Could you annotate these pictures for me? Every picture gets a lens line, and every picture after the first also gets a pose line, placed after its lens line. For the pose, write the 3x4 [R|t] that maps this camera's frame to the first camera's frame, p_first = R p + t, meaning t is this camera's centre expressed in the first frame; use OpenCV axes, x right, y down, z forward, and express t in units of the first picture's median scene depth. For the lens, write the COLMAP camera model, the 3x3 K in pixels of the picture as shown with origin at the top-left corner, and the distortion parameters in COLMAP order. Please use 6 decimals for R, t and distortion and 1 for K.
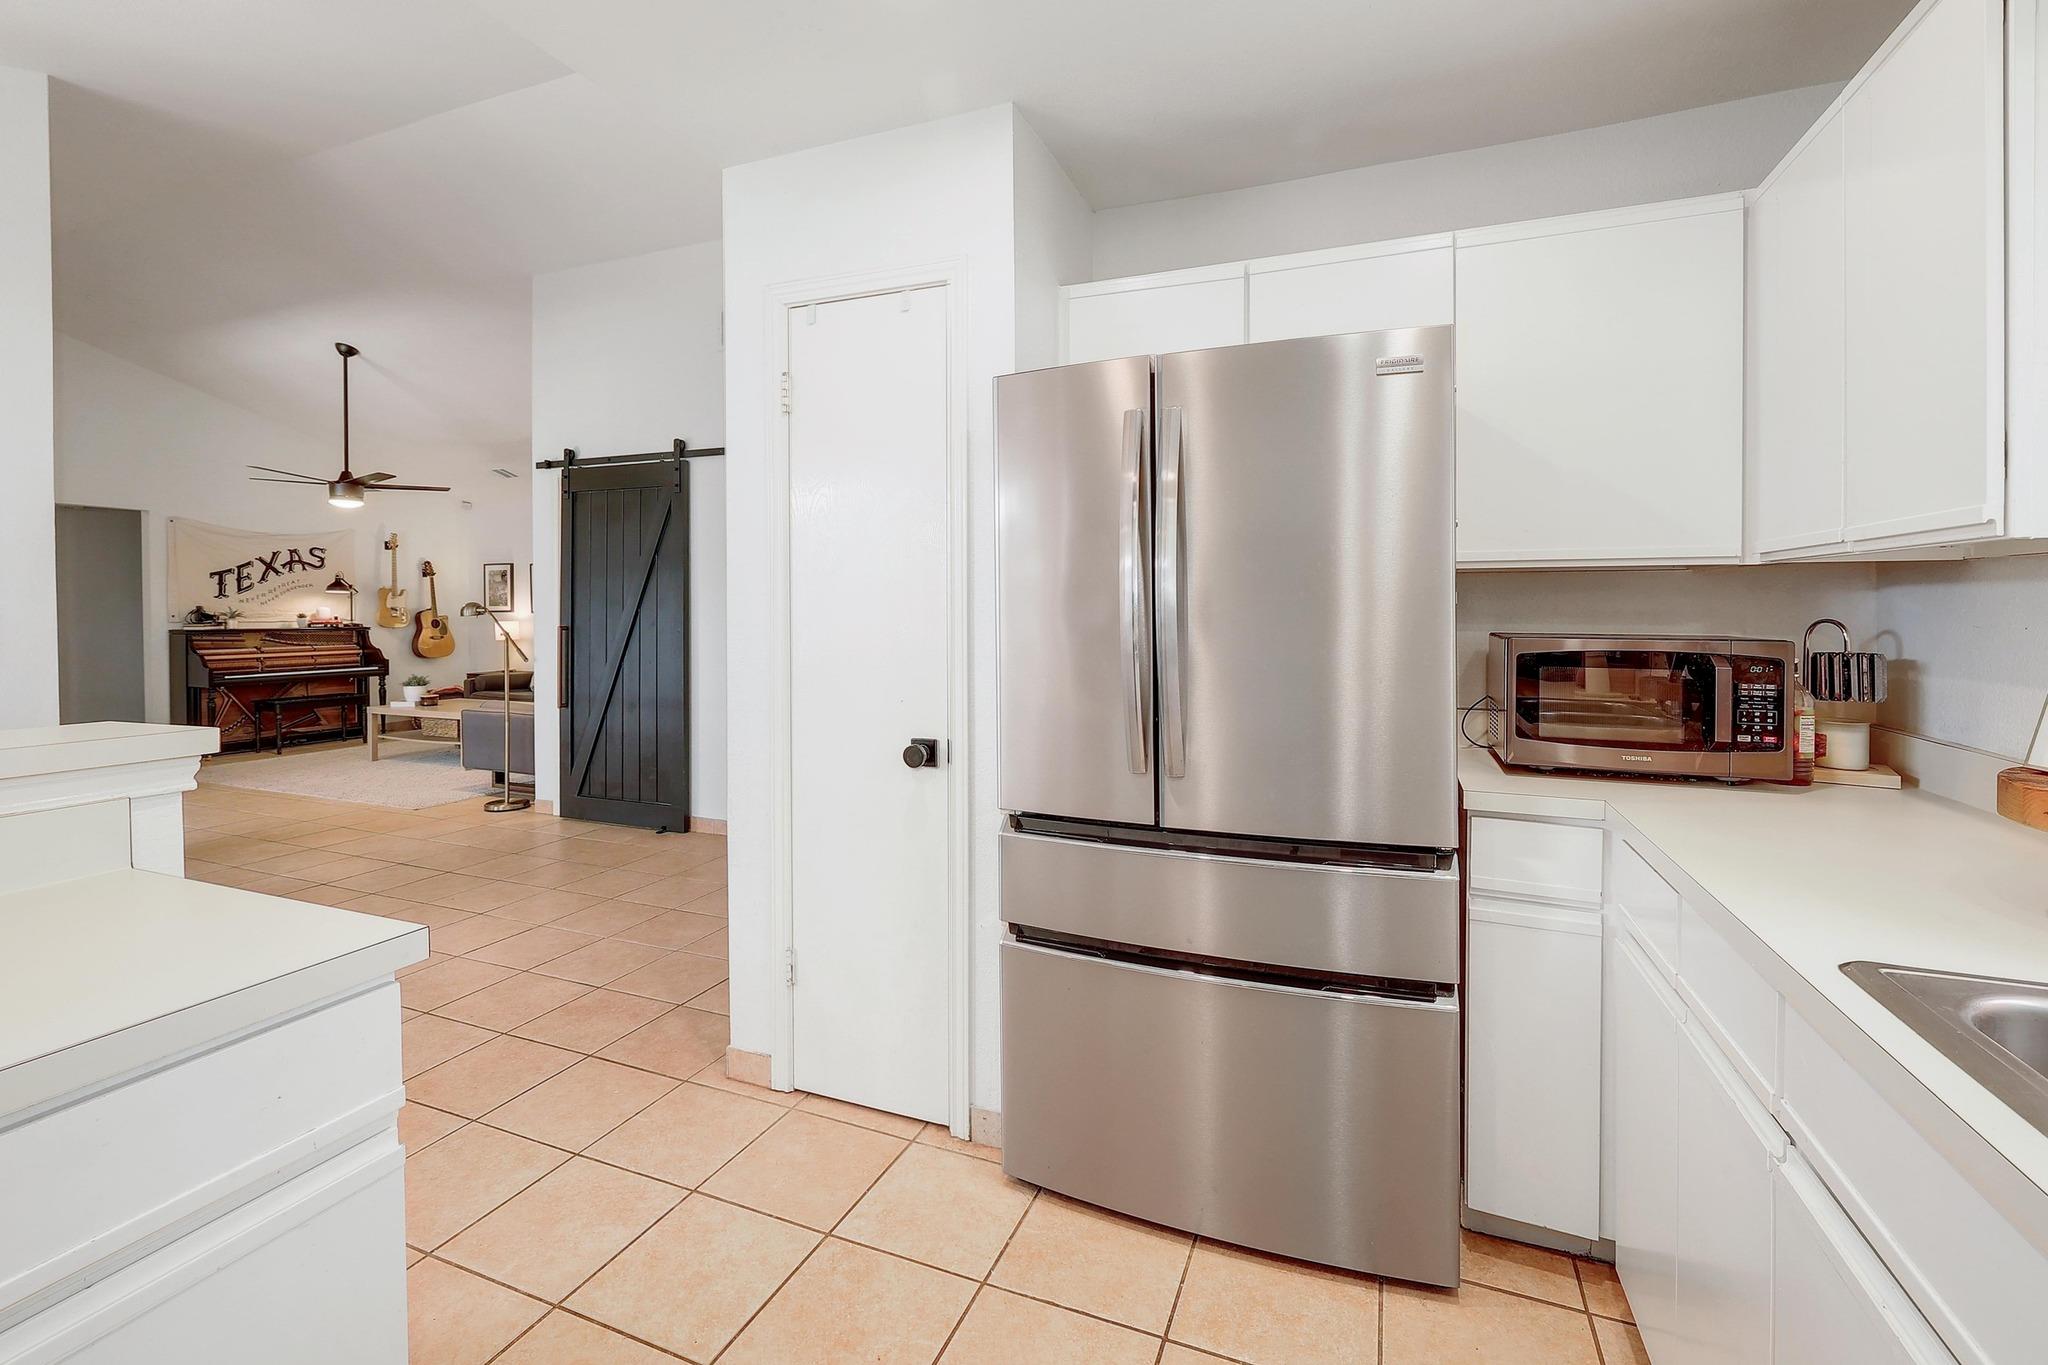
lens RADIAL K [[895.0, 0, 1019.7], [0, 895.0, 625.4], [0, 0, 1]] dist [0.000586, 0.000320]
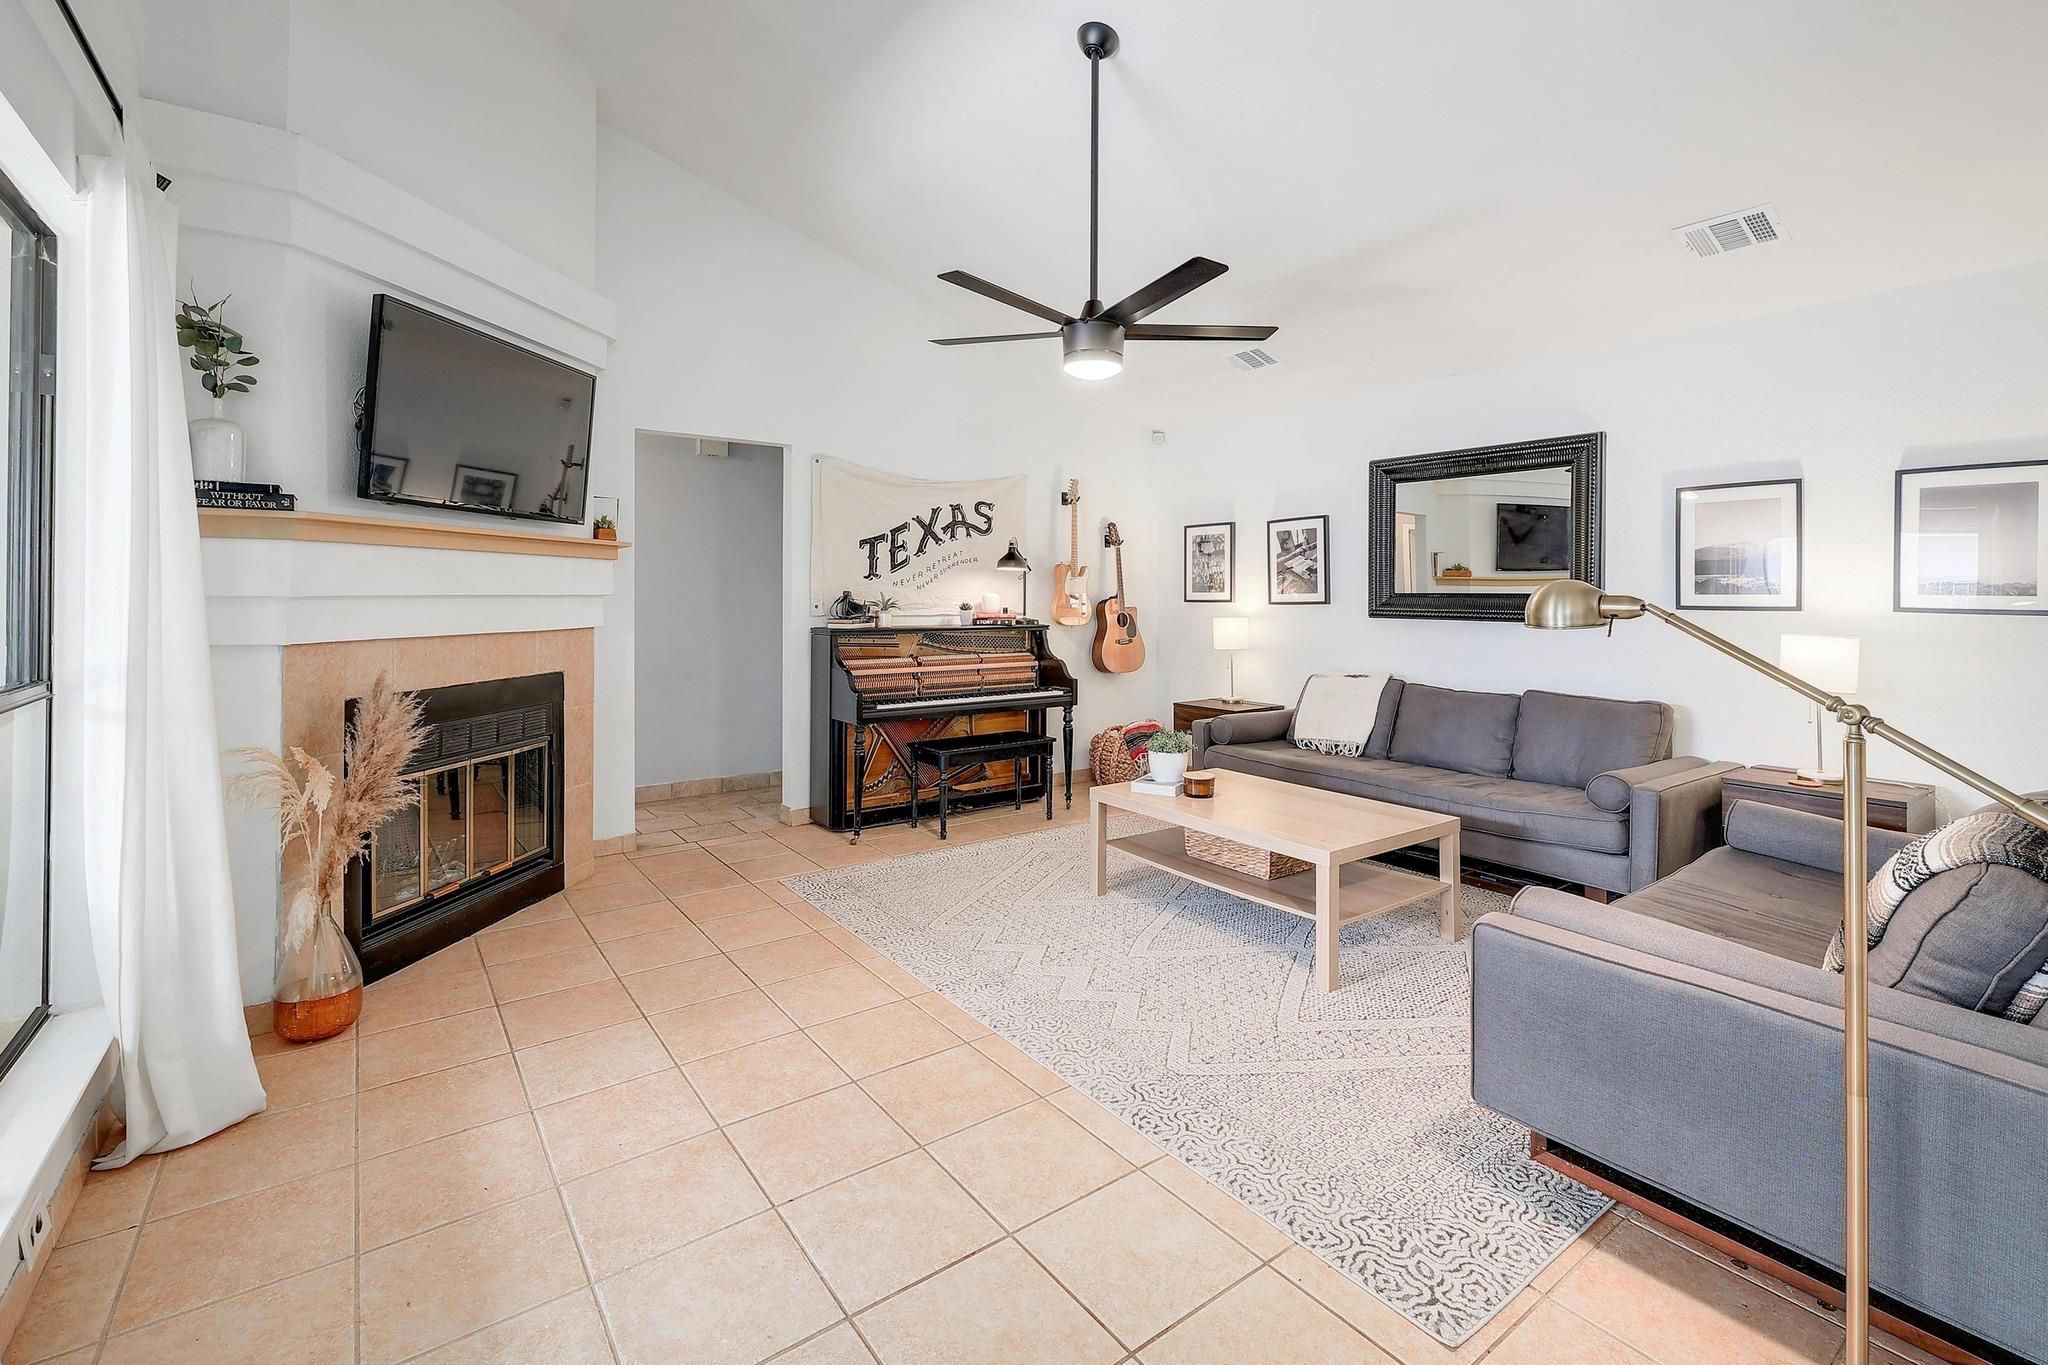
lens RADIAL K [[904.9, 0, 1021.0], [0, 904.9, 603.6], [0, 0, 1]] dist [0.000799, 0.000064]
pose [[0.854698, 0.010775, -0.519013, -0.440234], [-0.015242, 0.999874, -0.004343, -0.010995], [0.518901, 0.011623, 0.854755, 0.475450]]
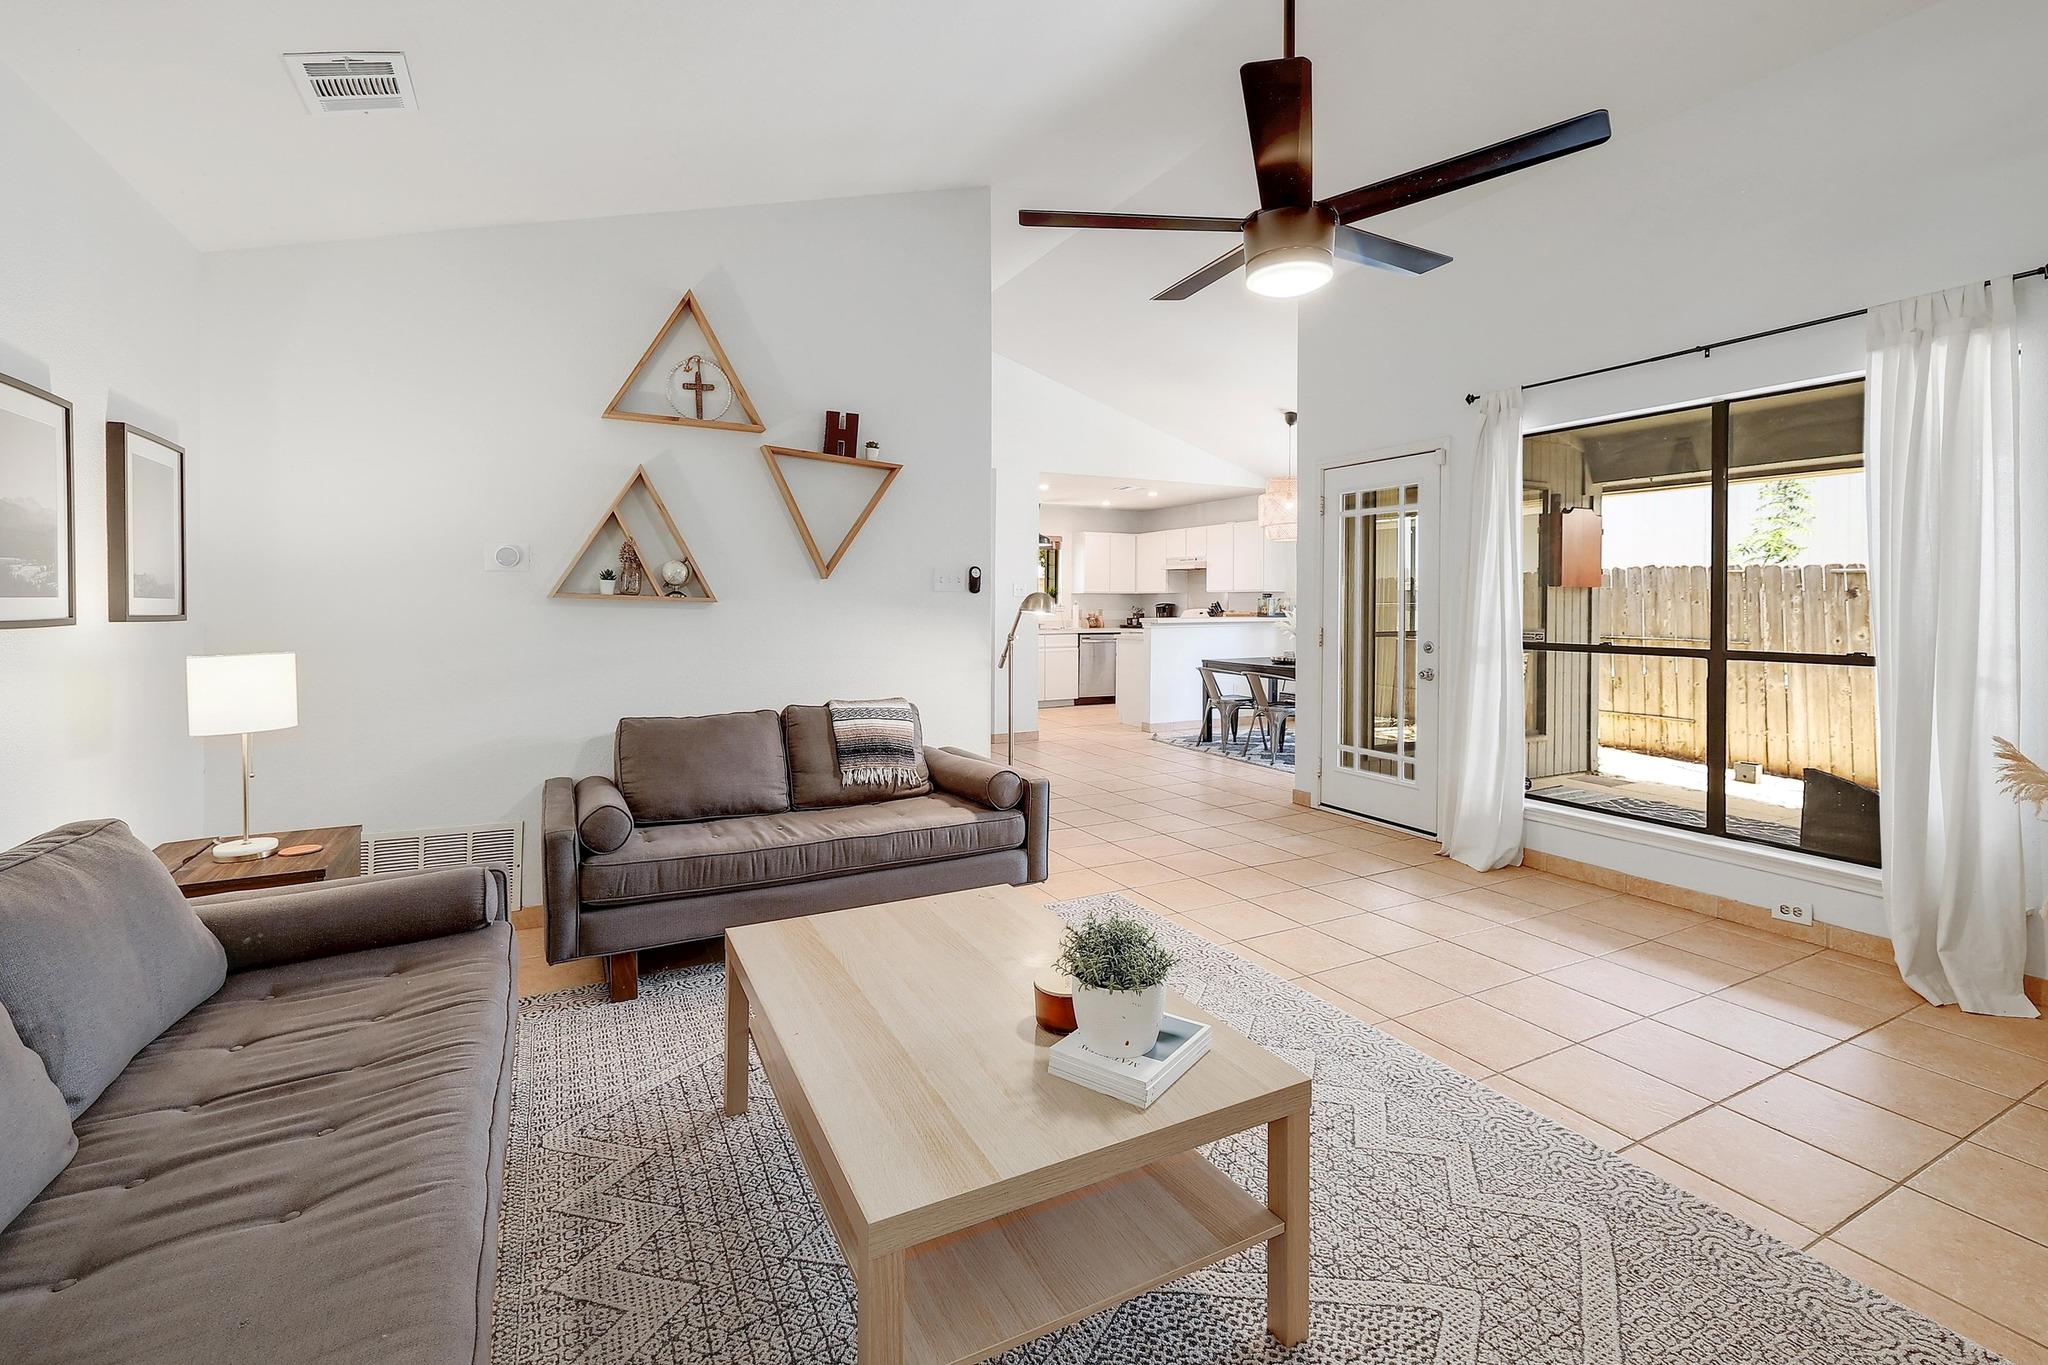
lens RADIAL K [[904.9, 0, 1021.0], [0, 904.9, 603.6], [0, 0, 1]] dist [0.000799, 0.000064]
pose [[-0.768181, -0.000863, 0.640232, -0.724852], [0.014338, 0.999725, 0.018550, -0.022167], [-0.640072, 0.023429, -0.767957, 1.074717]]
